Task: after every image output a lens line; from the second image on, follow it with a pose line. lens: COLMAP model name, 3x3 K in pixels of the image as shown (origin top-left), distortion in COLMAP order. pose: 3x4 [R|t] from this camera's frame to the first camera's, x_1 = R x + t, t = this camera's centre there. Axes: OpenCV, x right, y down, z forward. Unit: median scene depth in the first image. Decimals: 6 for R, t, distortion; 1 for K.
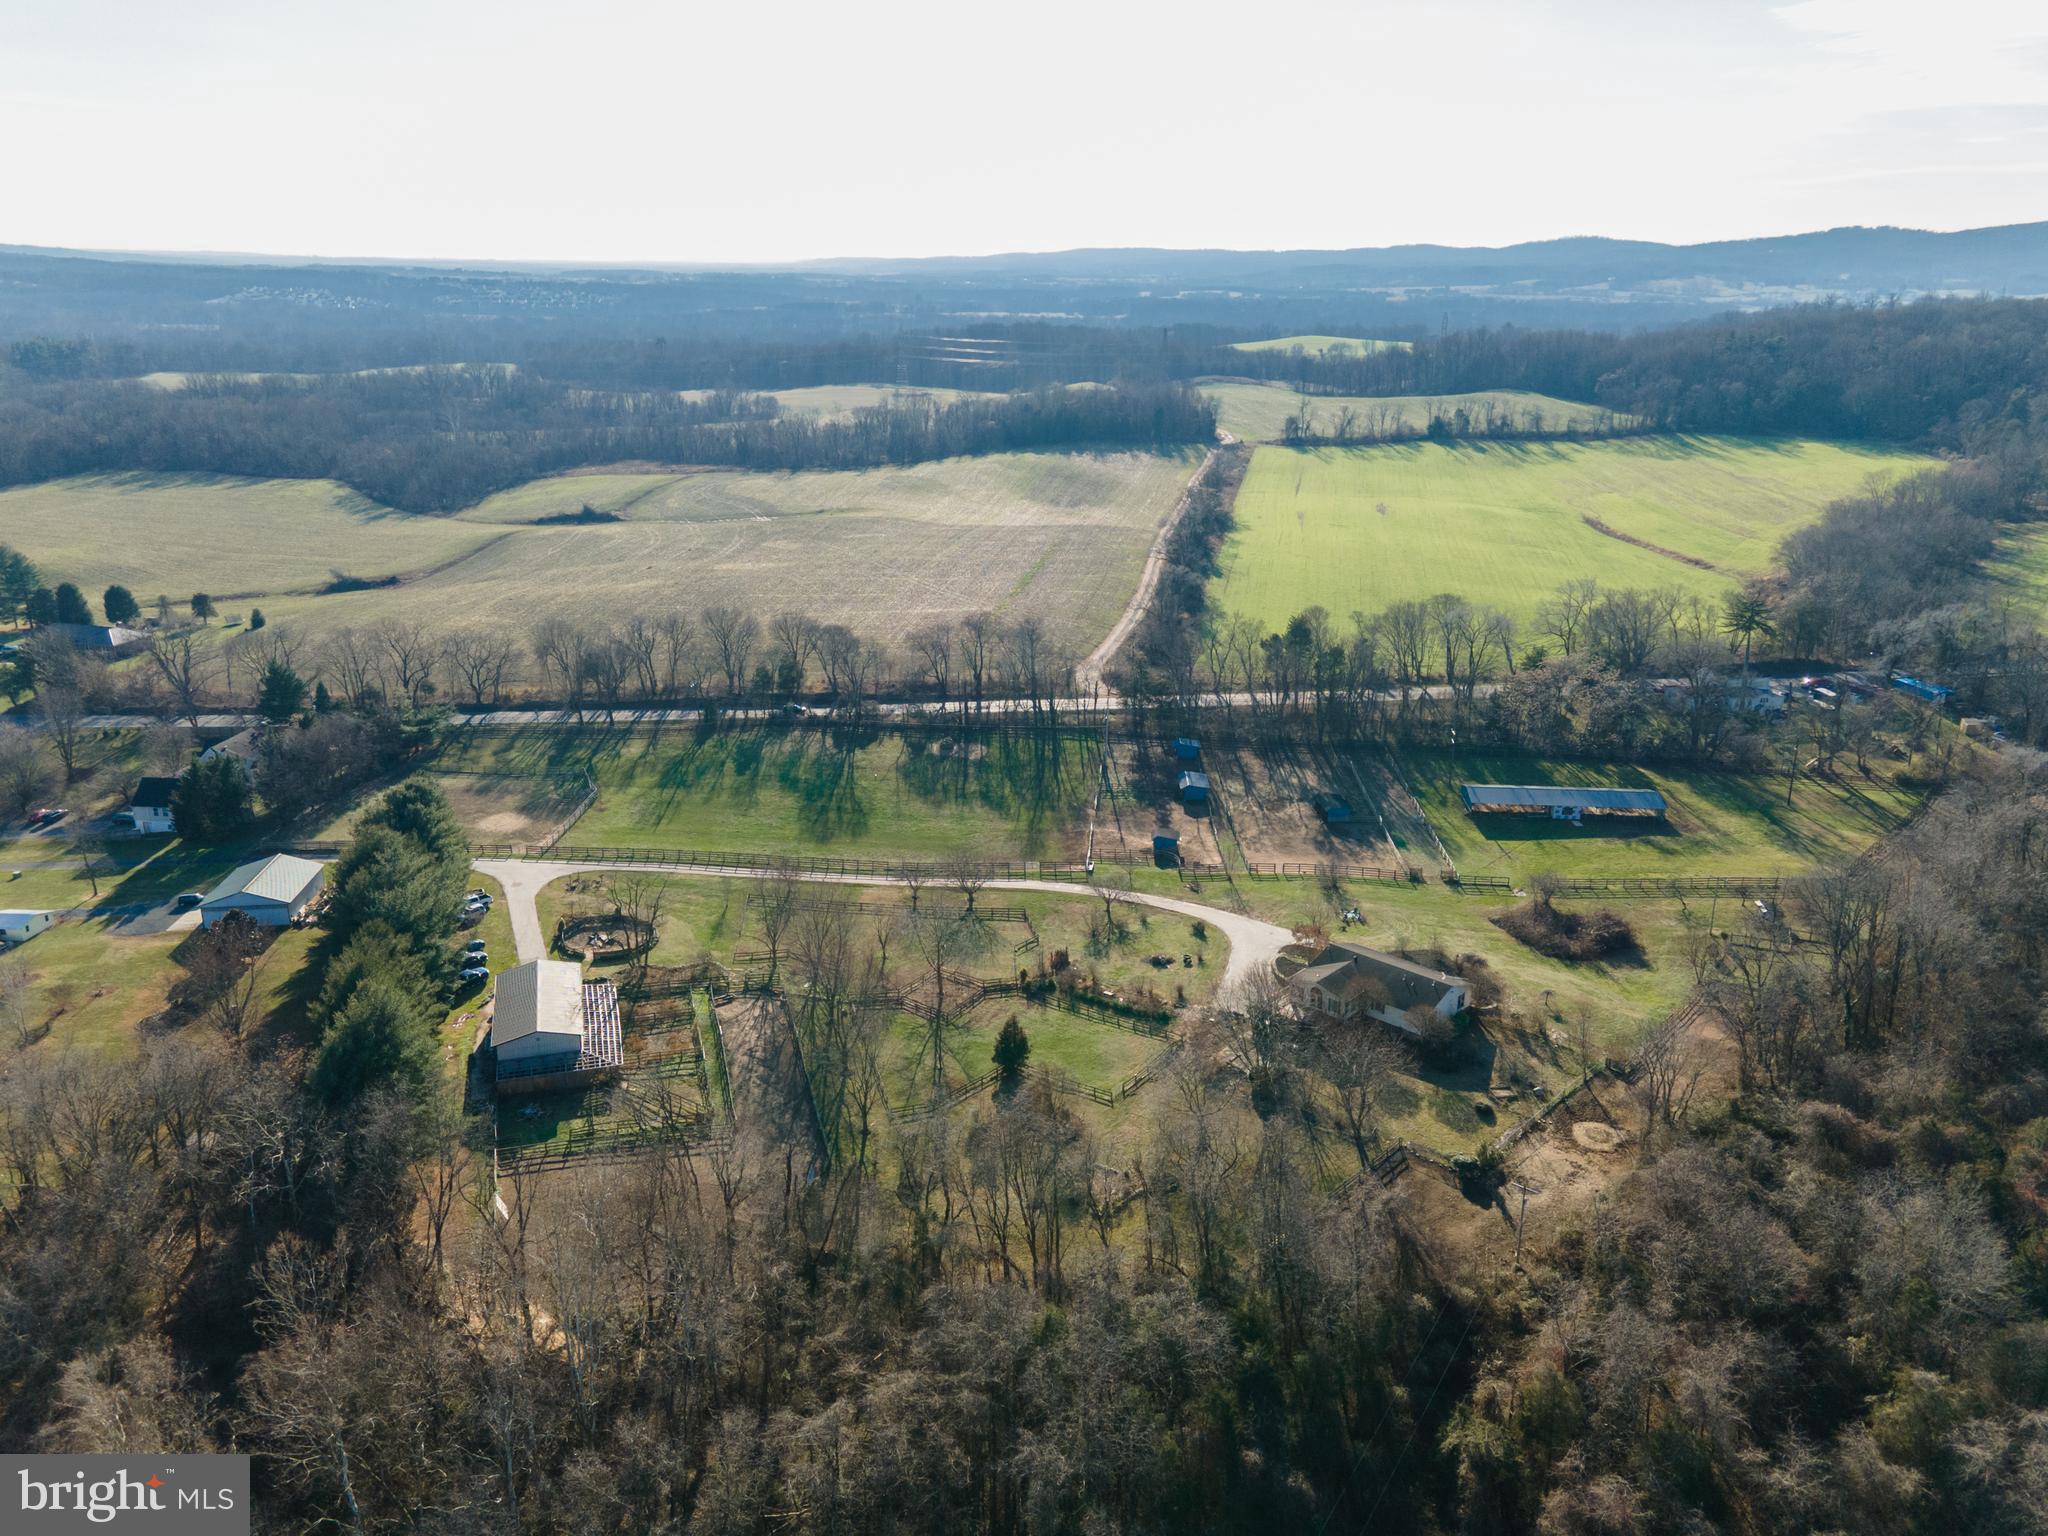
lens RADIAL K [[1471.8, 0, 1021.9], [0, 1471.8, 741.9], [0, 0, 1]] dist [0.066641, 0.041739]
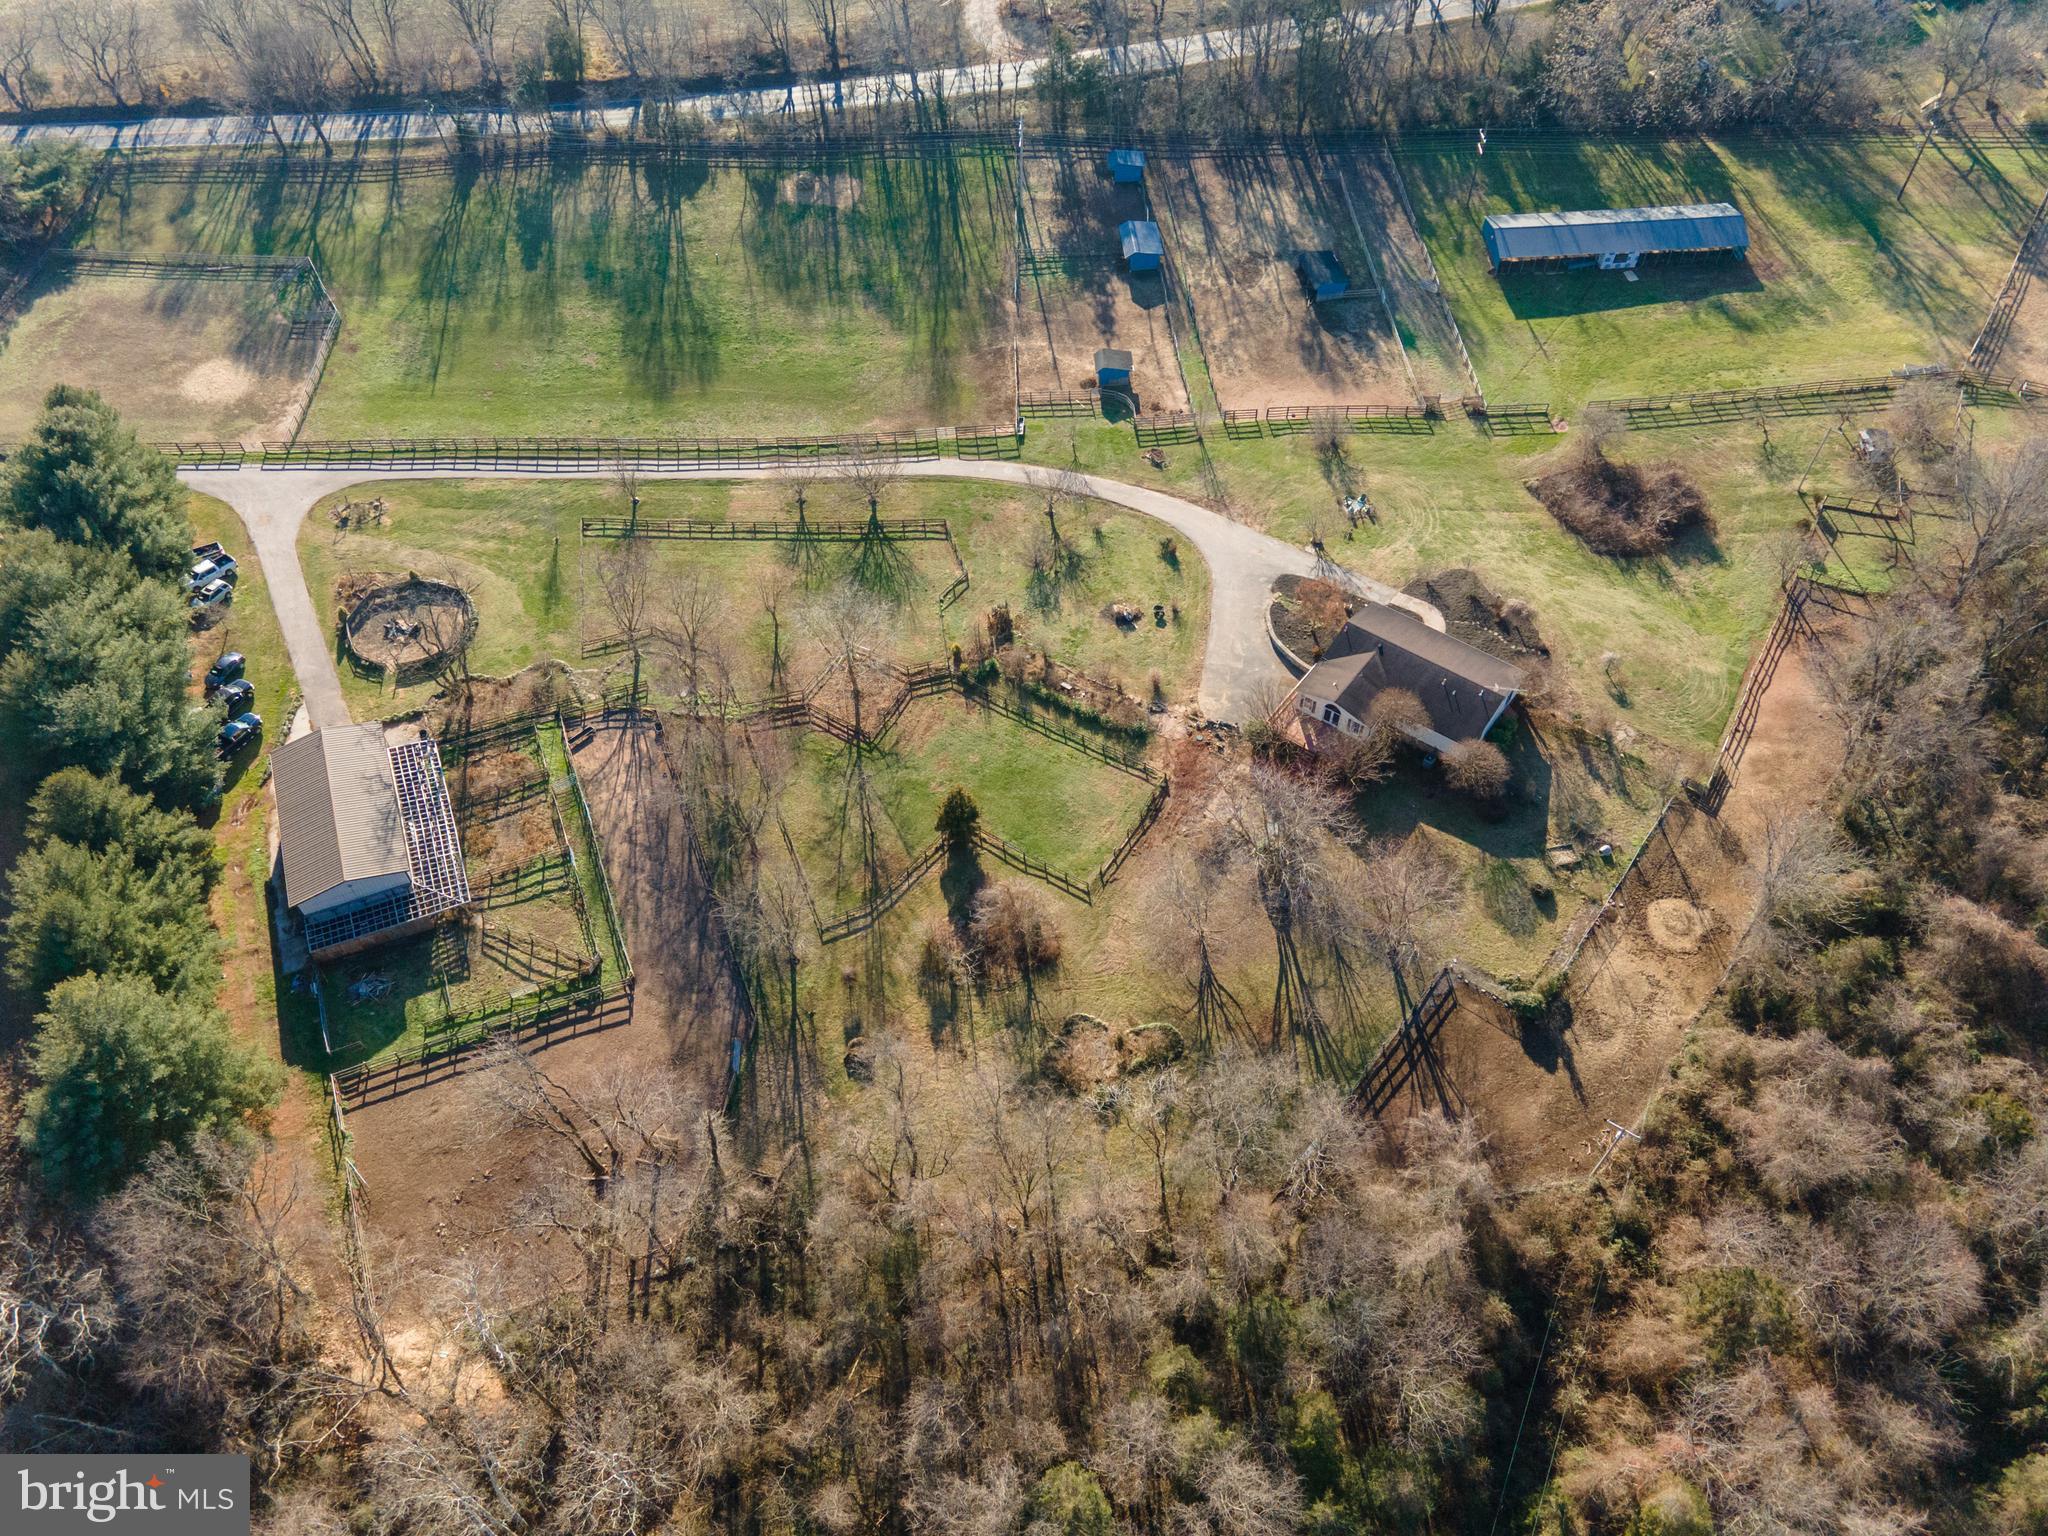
lens RADIAL K [[1471.8, 0, 1021.9], [0, 1471.8, 741.9], [0, 0, 1]] dist [0.066641, 0.041739]
pose [[0.994529, -0.091447, 0.050490, -0.006857], [0.050635, 0.844794, 0.532691, -0.186655], [-0.091366, -0.527220, 0.844803, 0.252809]]
